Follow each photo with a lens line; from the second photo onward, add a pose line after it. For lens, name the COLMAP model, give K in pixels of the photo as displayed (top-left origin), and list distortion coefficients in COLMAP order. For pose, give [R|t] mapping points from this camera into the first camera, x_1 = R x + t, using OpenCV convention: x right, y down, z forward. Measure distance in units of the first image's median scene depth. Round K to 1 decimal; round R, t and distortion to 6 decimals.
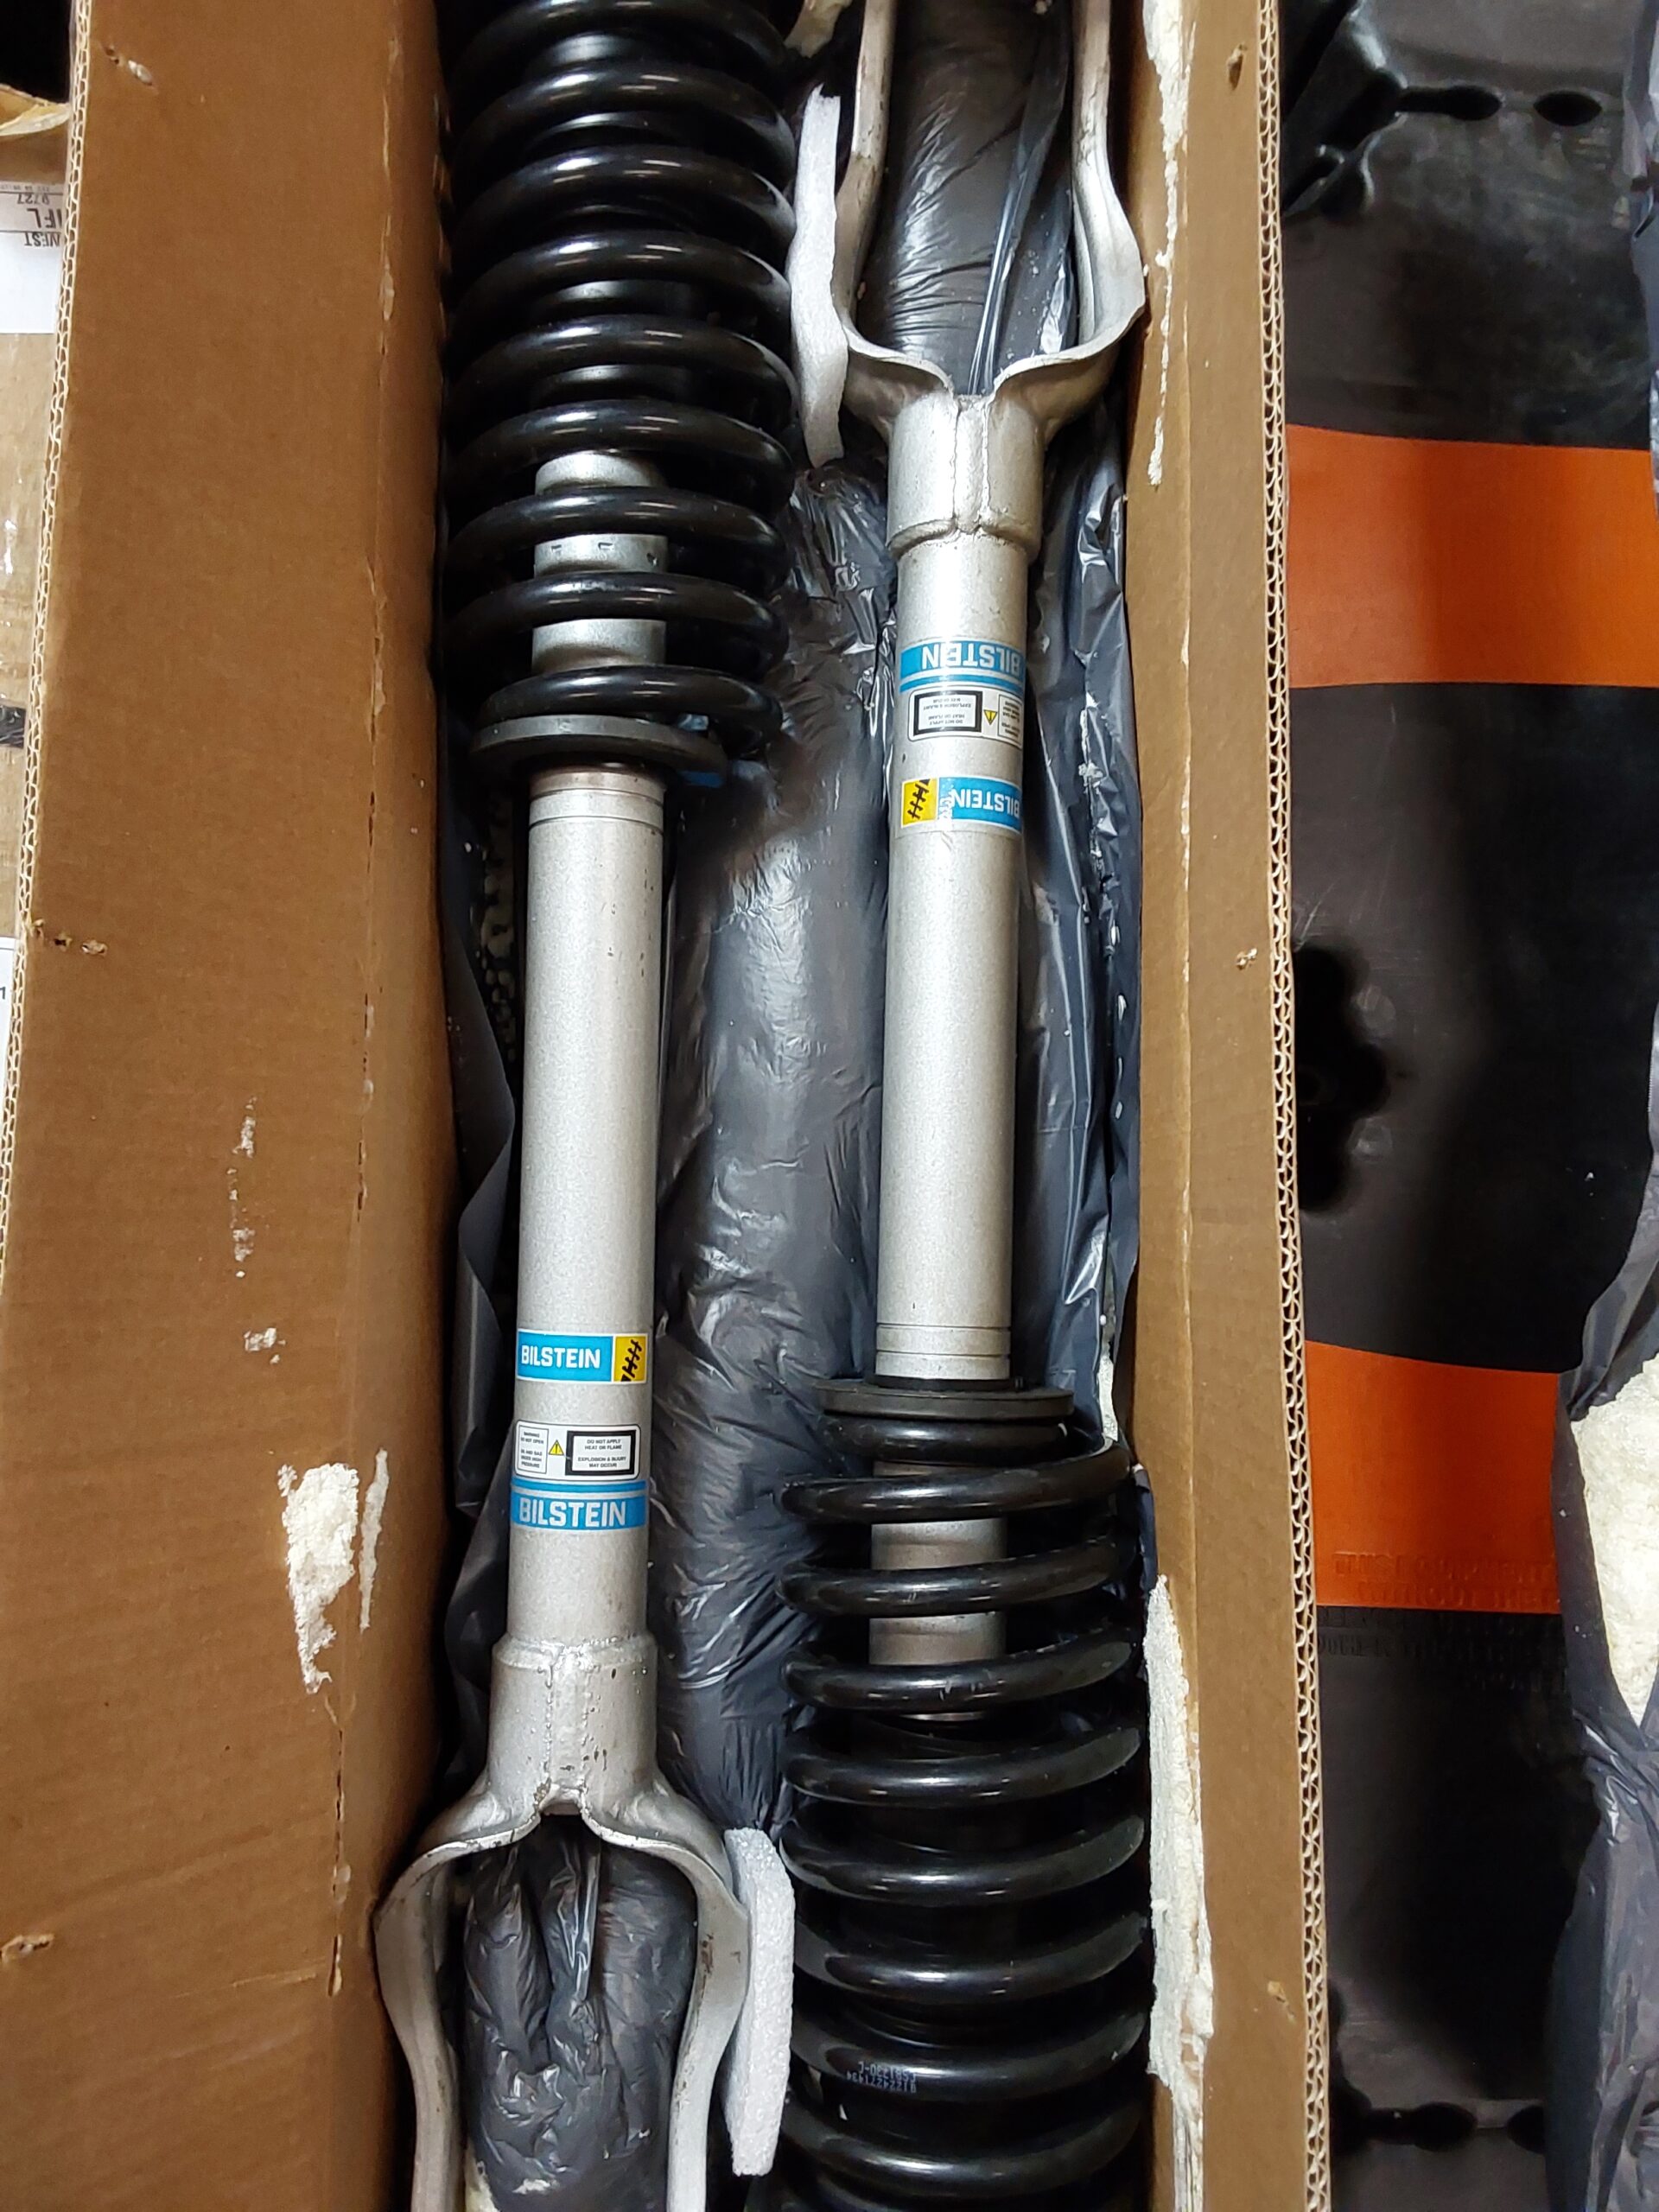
lens RADIAL K [[1787.8, 0, 775.9], [0, 1787.8, 1104.9], [0, 0, 1]] dist [0.139515, -0.218671]
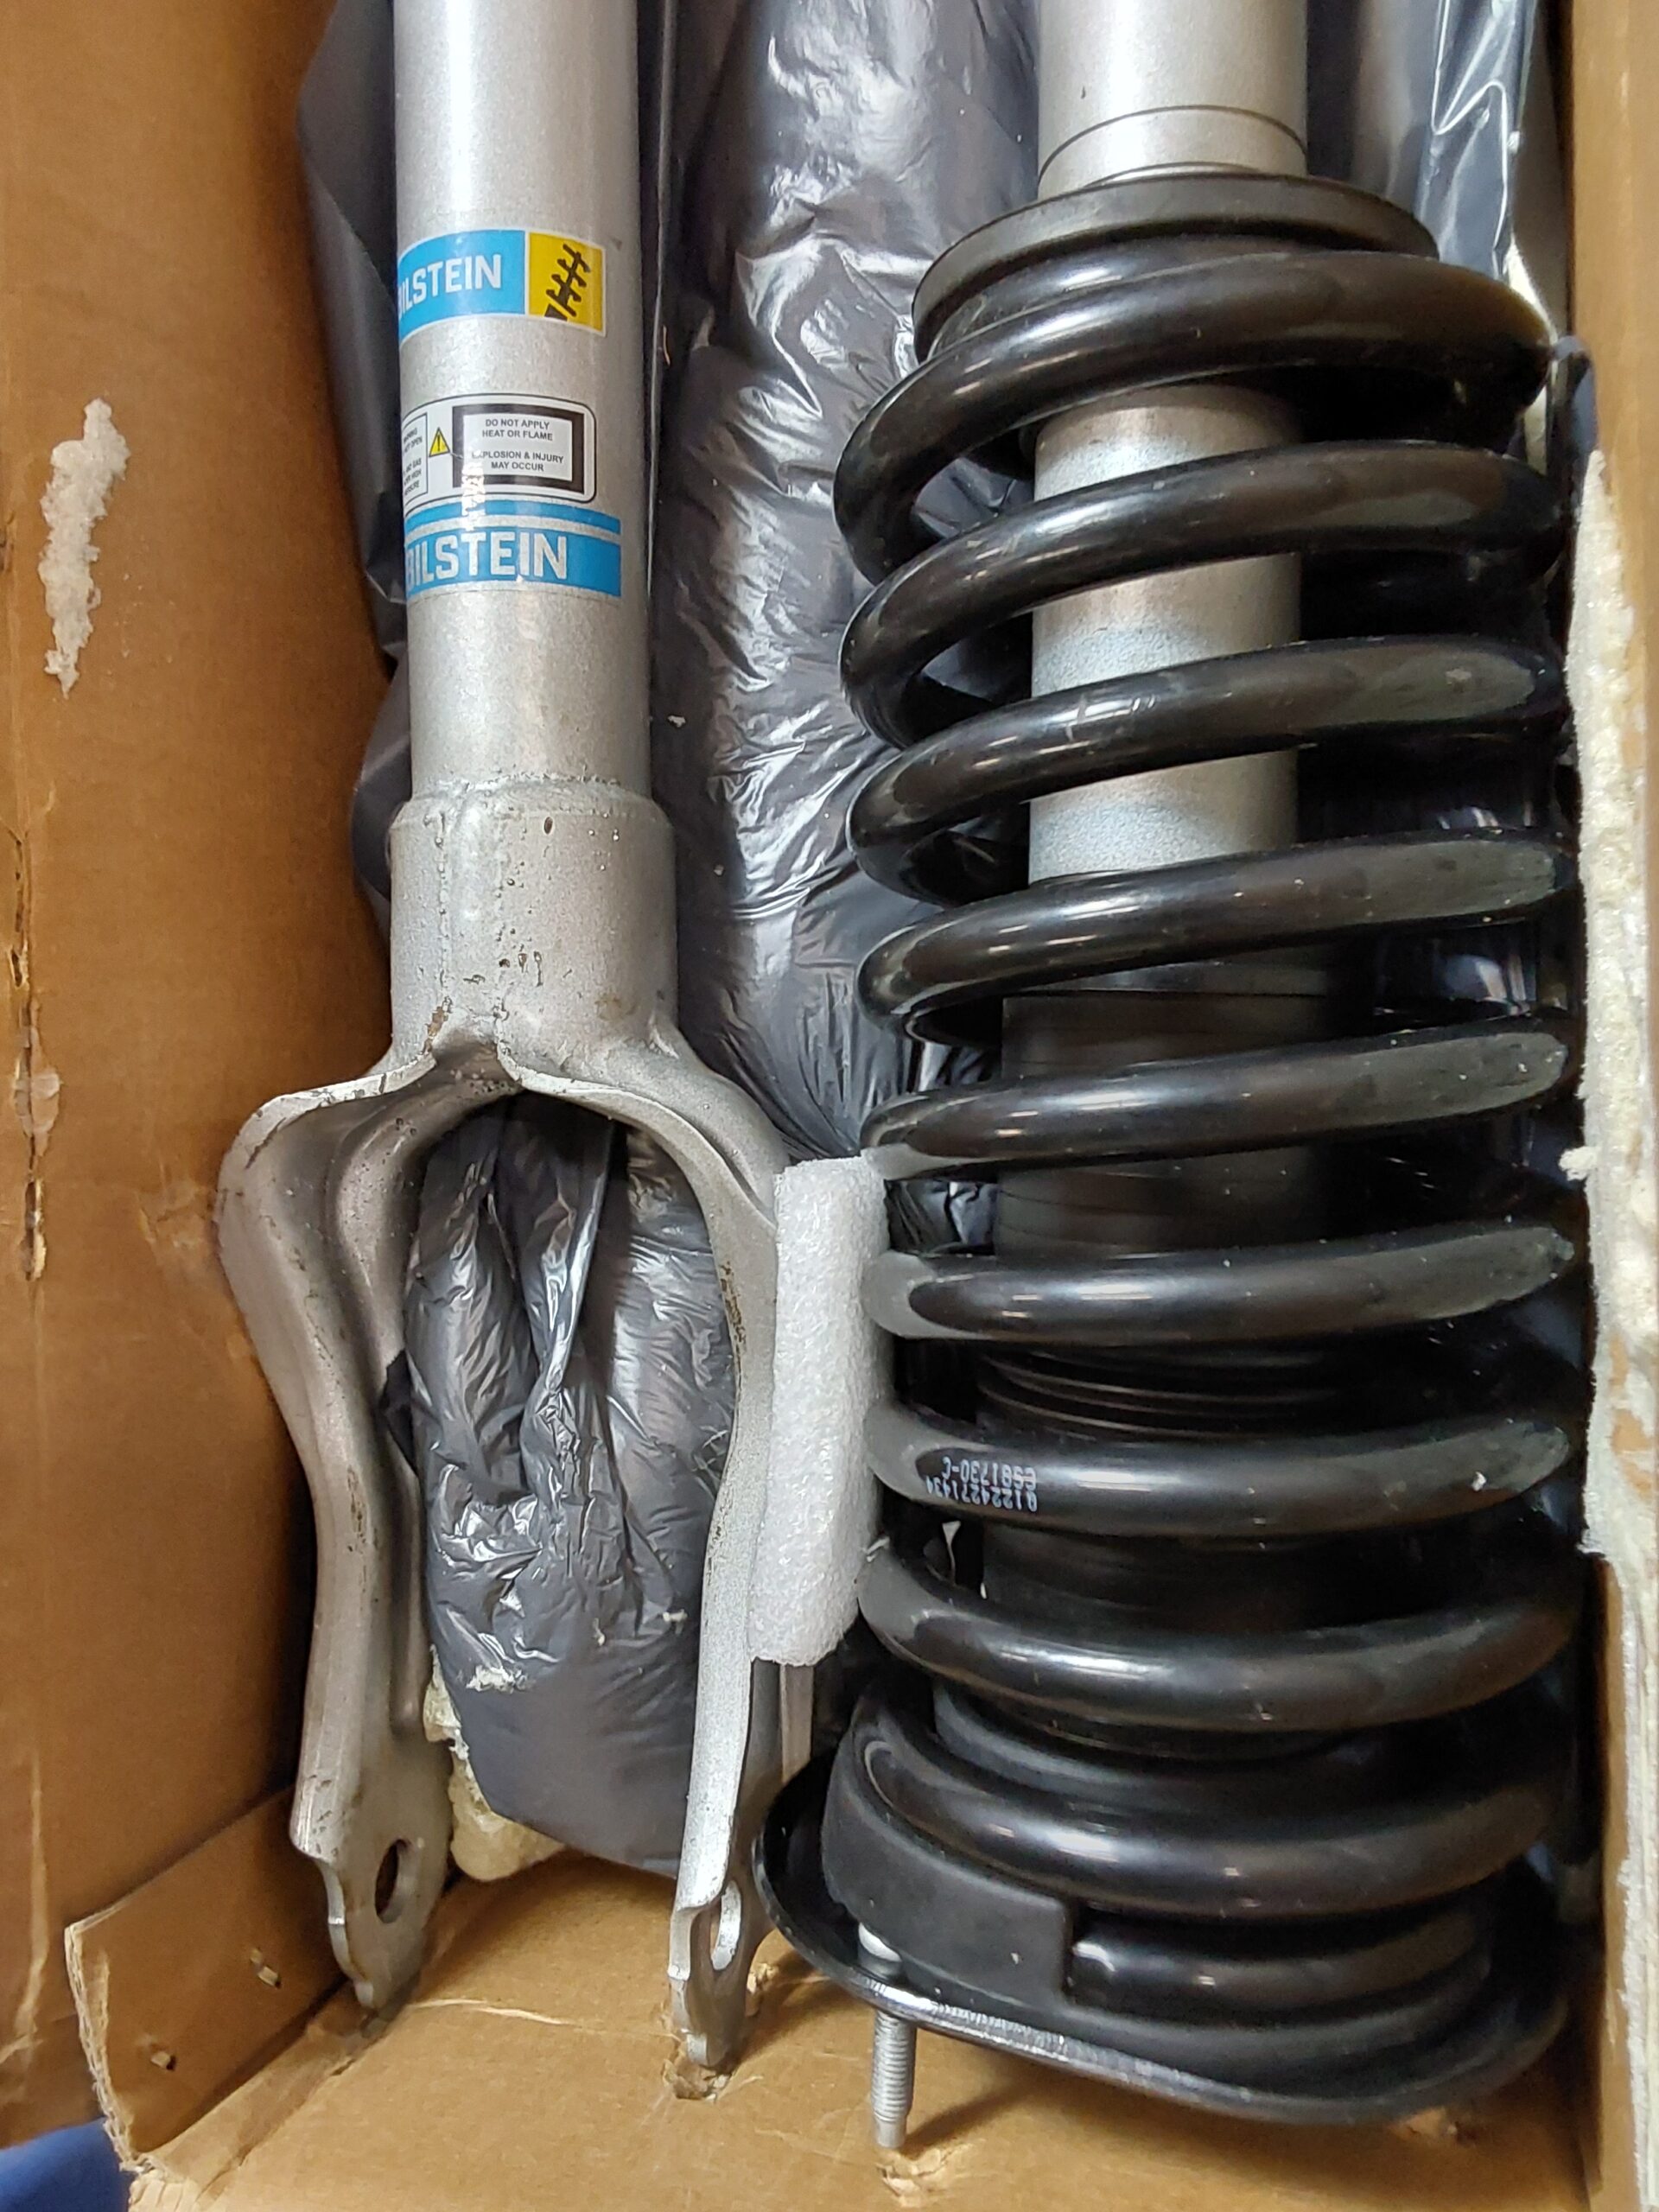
lens RADIAL K [[1787.8, 0, 775.9], [0, 1787.8, 1104.9], [0, 0, 1]] dist [0.139515, -0.218671]
pose [[0.940687, -0.022322, -0.338540, 0.163482], [0.051244, 0.995734, 0.076737, 0.352777], [0.335383, -0.089533, 0.937818, 0.471600]]
